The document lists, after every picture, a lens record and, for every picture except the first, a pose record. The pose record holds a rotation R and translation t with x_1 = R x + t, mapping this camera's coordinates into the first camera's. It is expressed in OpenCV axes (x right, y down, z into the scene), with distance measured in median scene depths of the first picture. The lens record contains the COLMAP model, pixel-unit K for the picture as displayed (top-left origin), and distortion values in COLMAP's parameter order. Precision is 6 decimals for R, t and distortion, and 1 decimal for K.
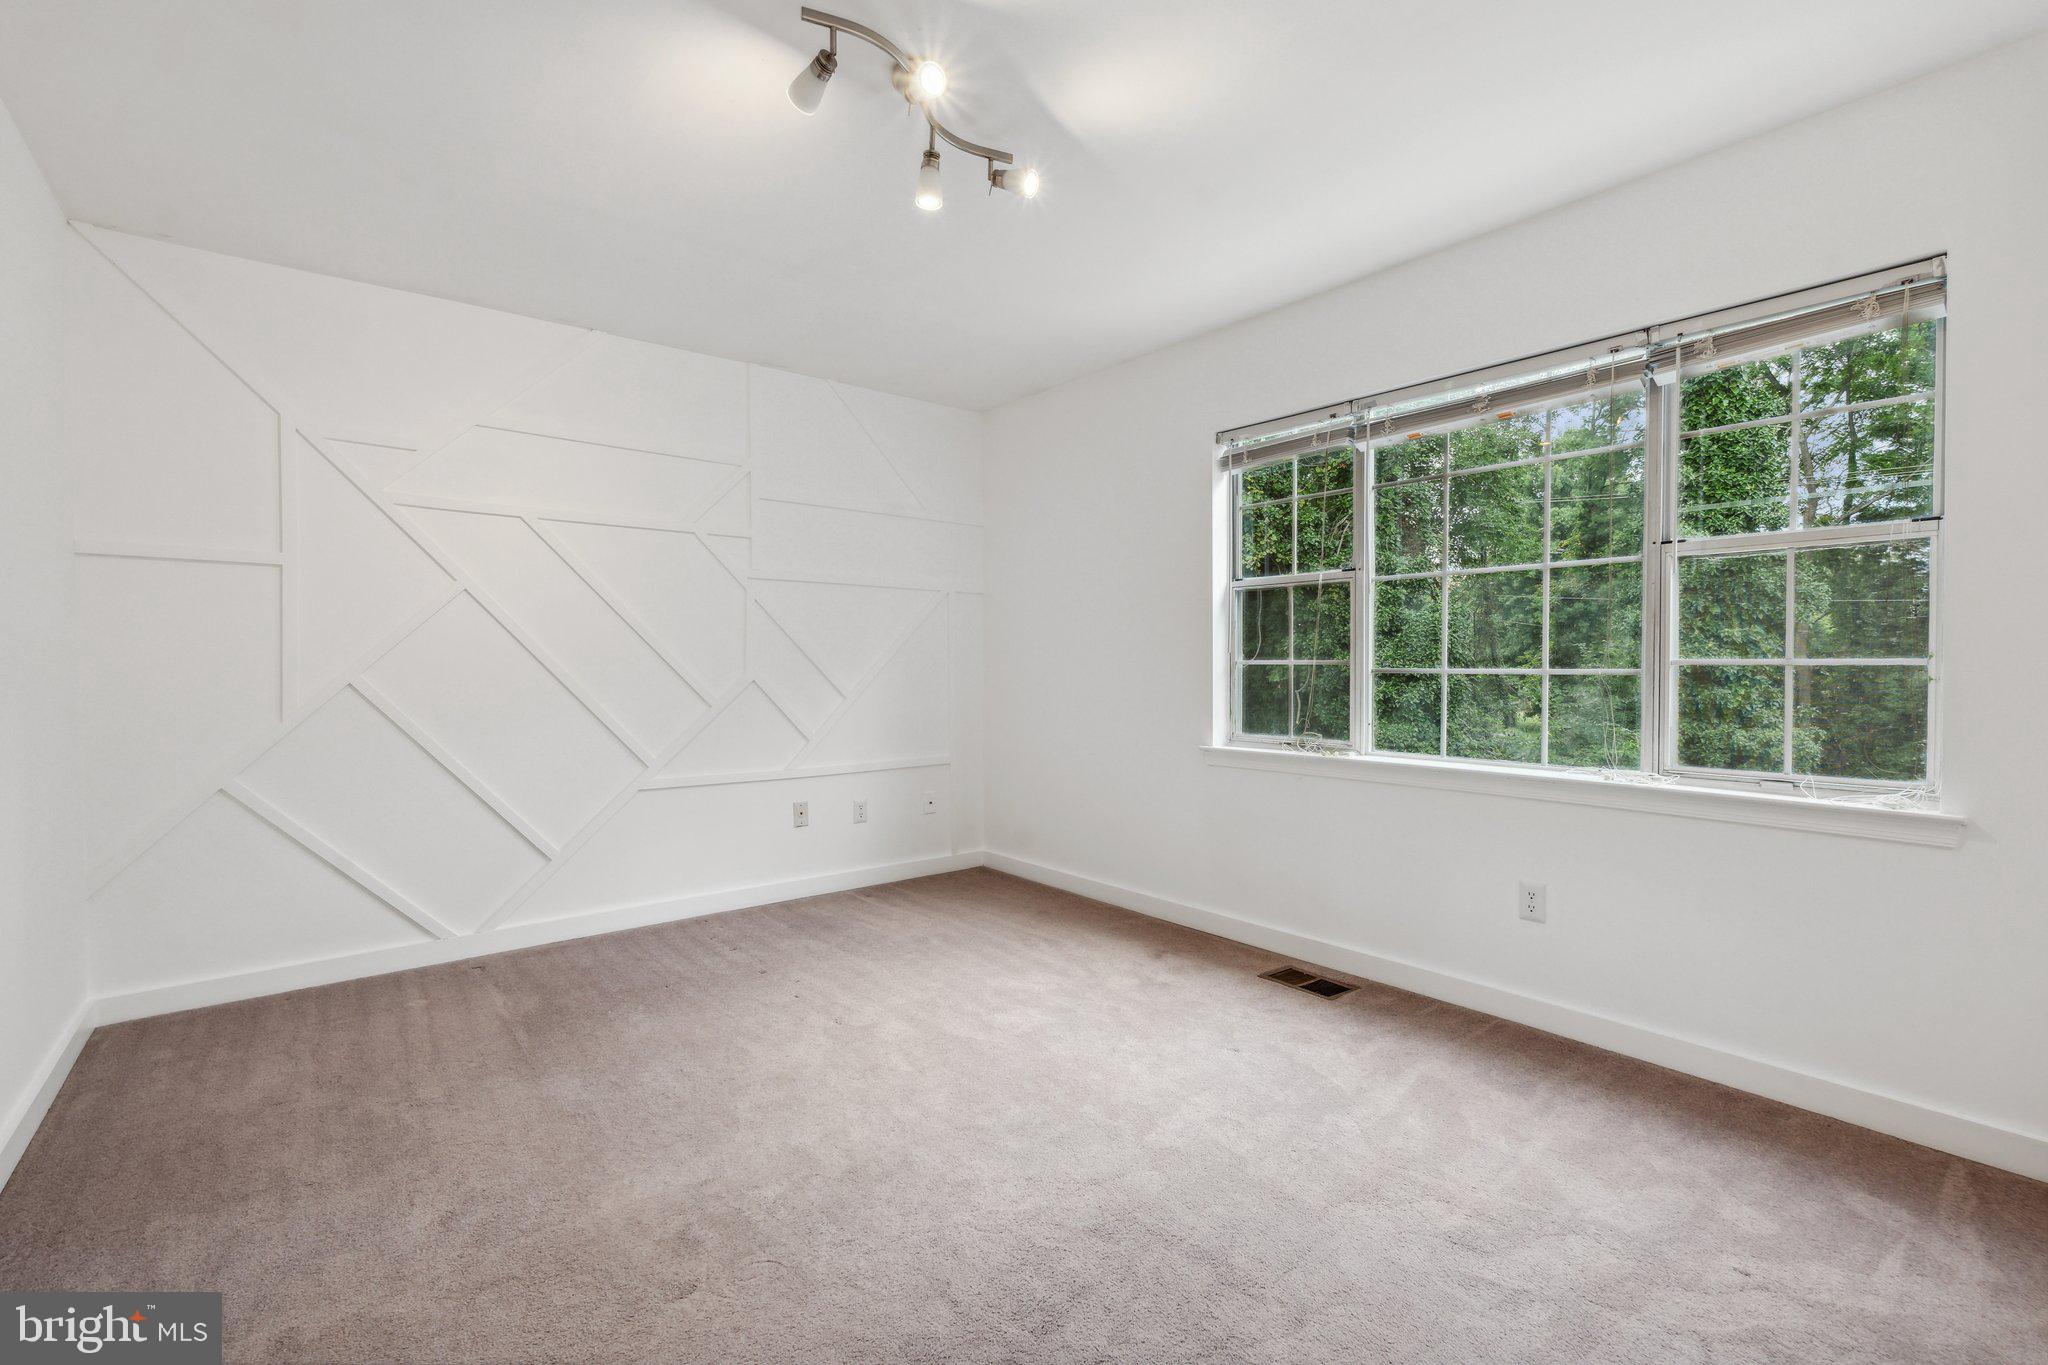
lens RADIAL K [[901.4, 0, 1020.8], [0, 901.4, 665.4], [0, 0, 1]] dist [-0.002468, -0.000173]
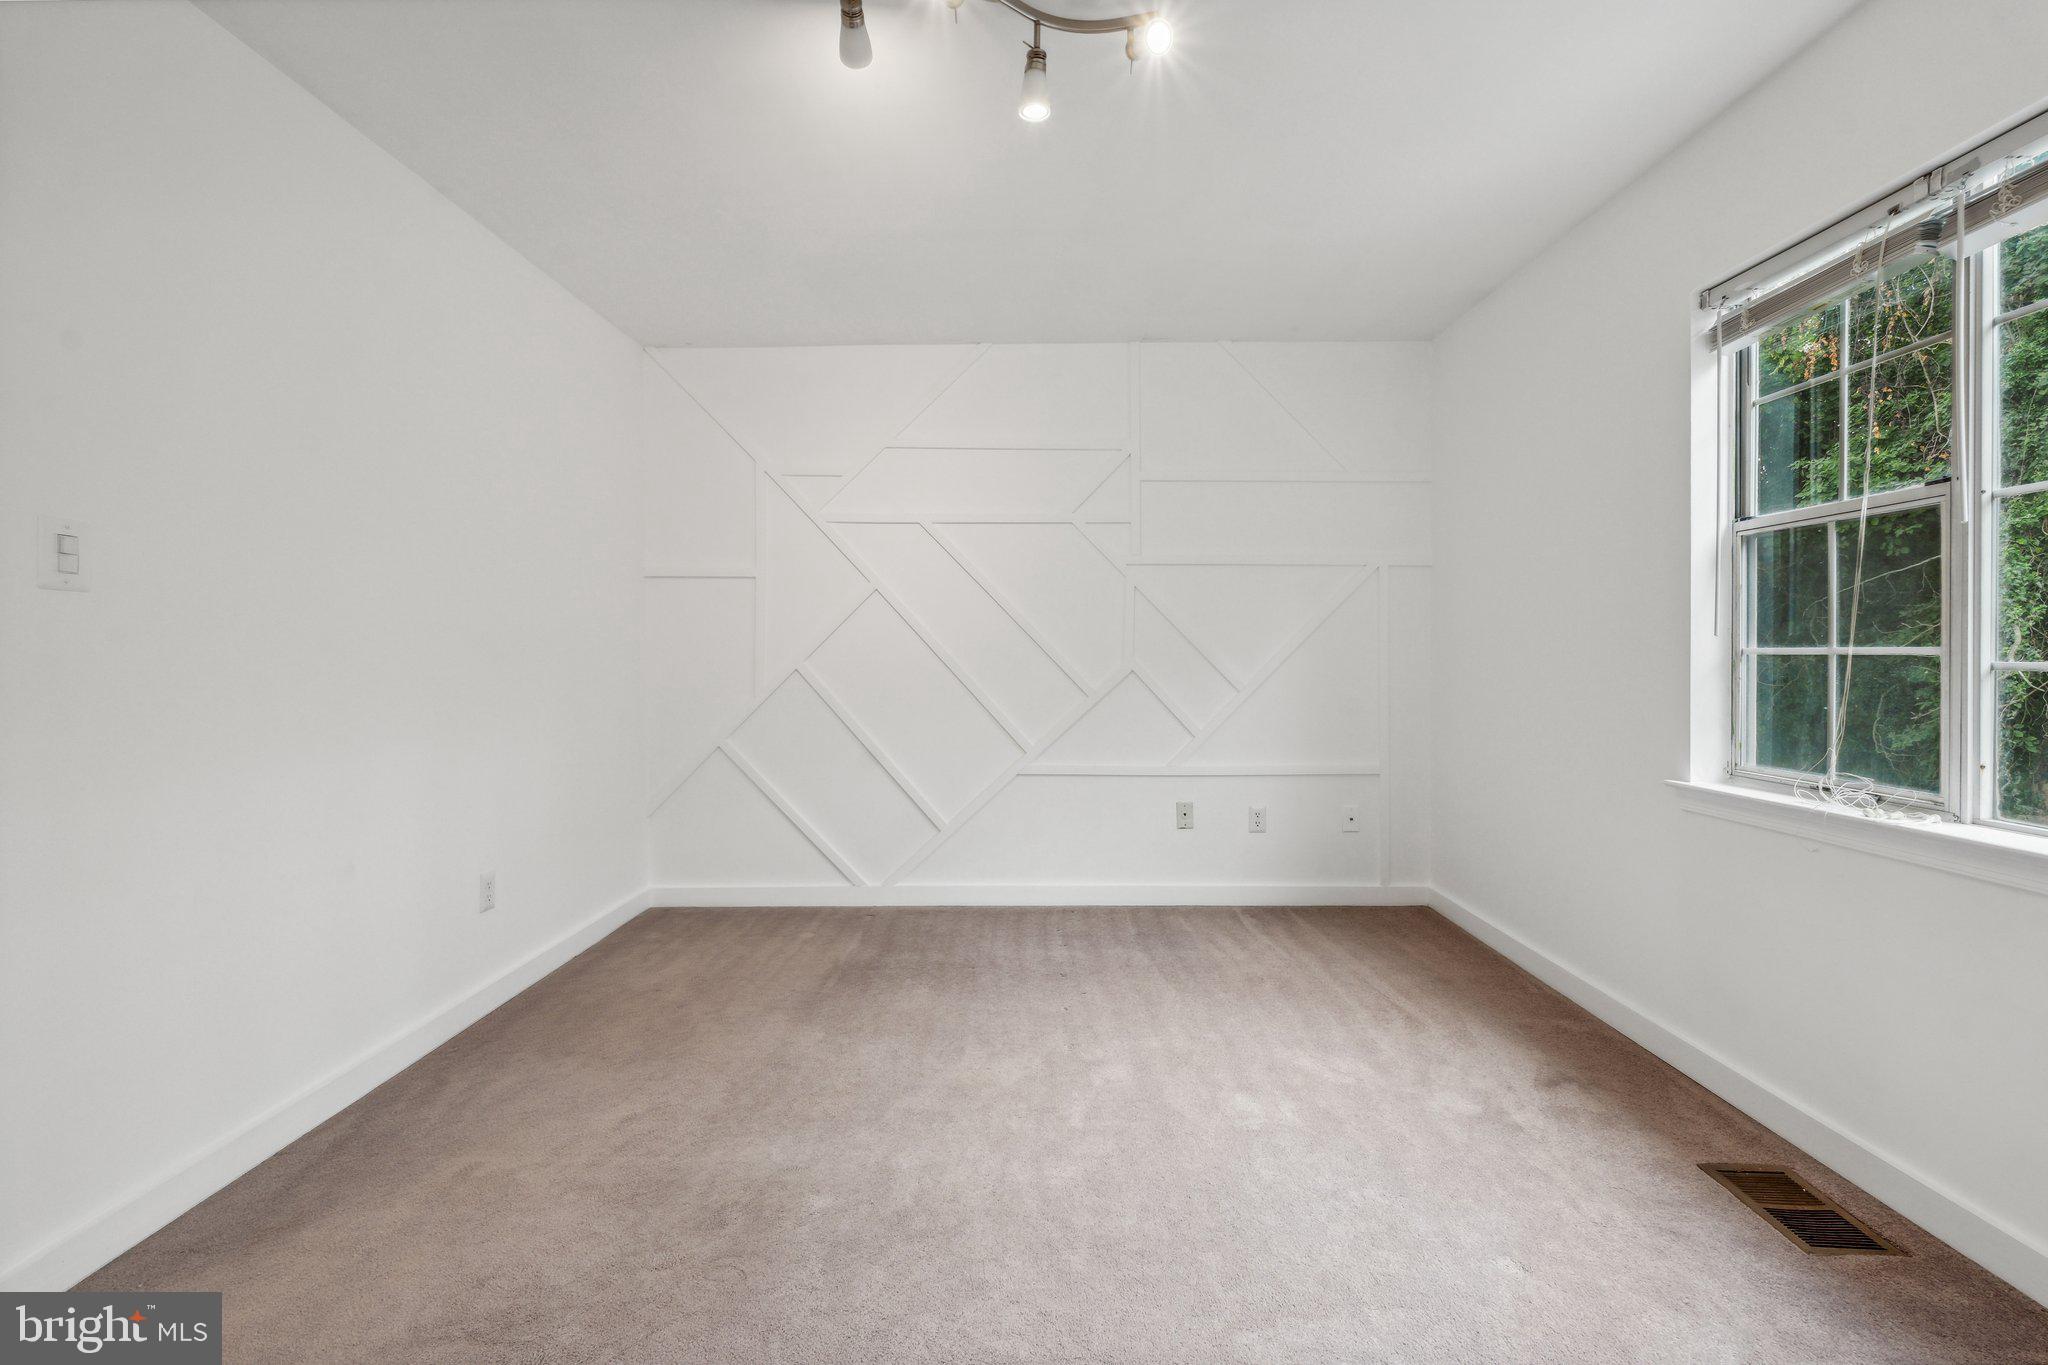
lens RADIAL K [[906.5, 0, 1021.8], [0, 906.5, 650.7], [0, 0, 1]] dist [-0.003988, 0.000371]
pose [[0.769172, -0.001400, -0.639040, 0.291006], [-0.001720, 0.999989, -0.004261, -0.000310], [0.639040, 0.004376, 0.769161, 0.225392]]
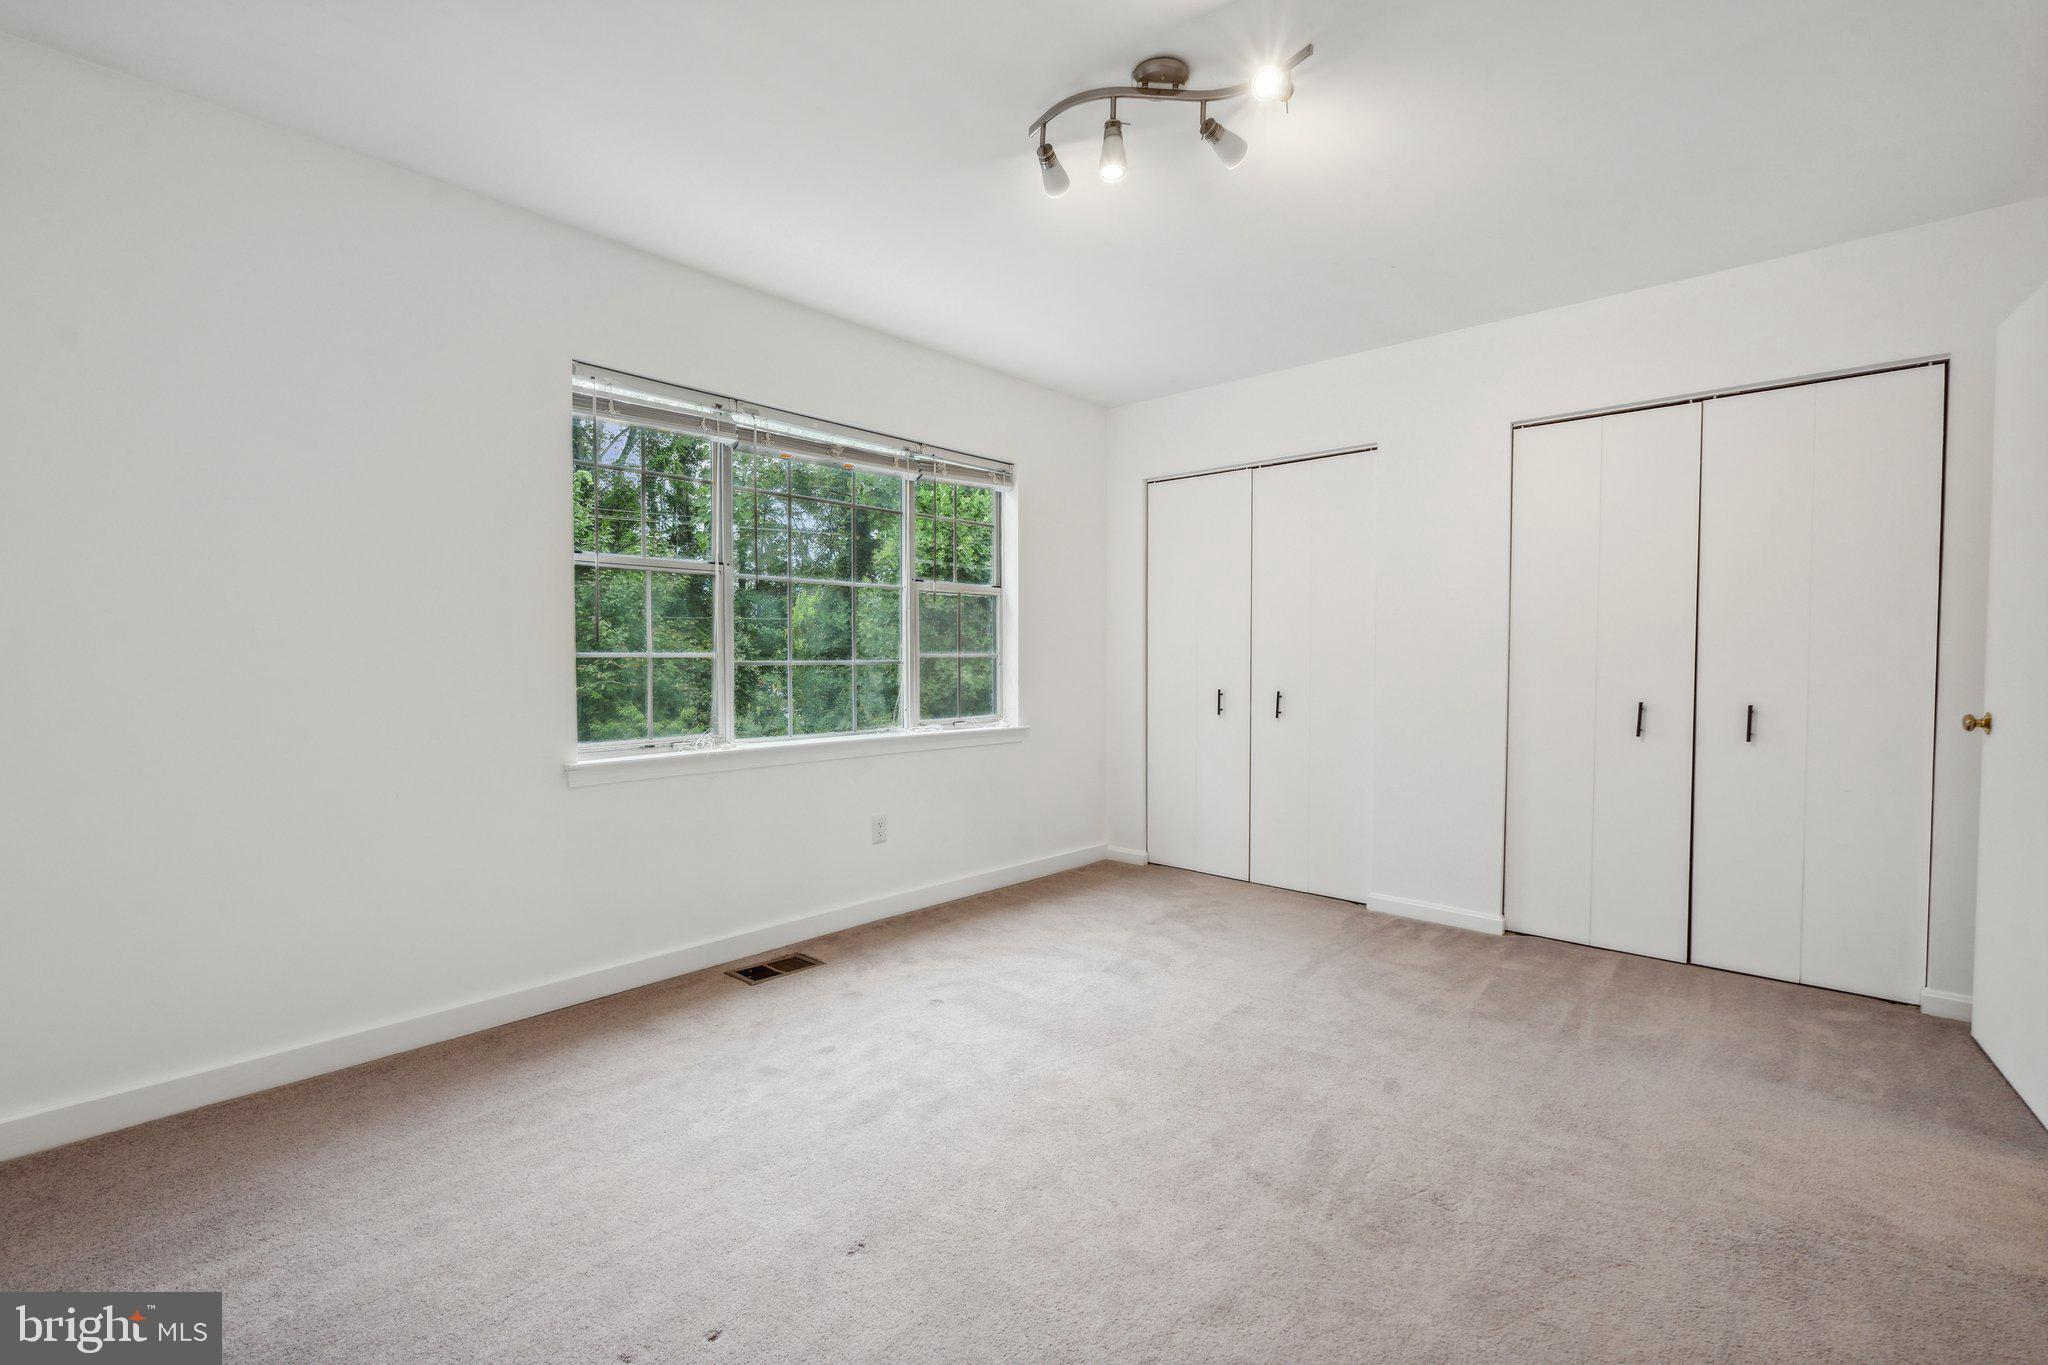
lens RADIAL K [[901.4, 0, 1020.8], [0, 901.4, 665.4], [0, 0, 1]] dist [-0.002468, -0.000173]
pose [[-0.155906, -0.009262, 0.987729, -0.692389], [0.002296, 0.999950, 0.009739, -0.001260], [-0.987769, 0.003786, -0.155877, 0.836672]]
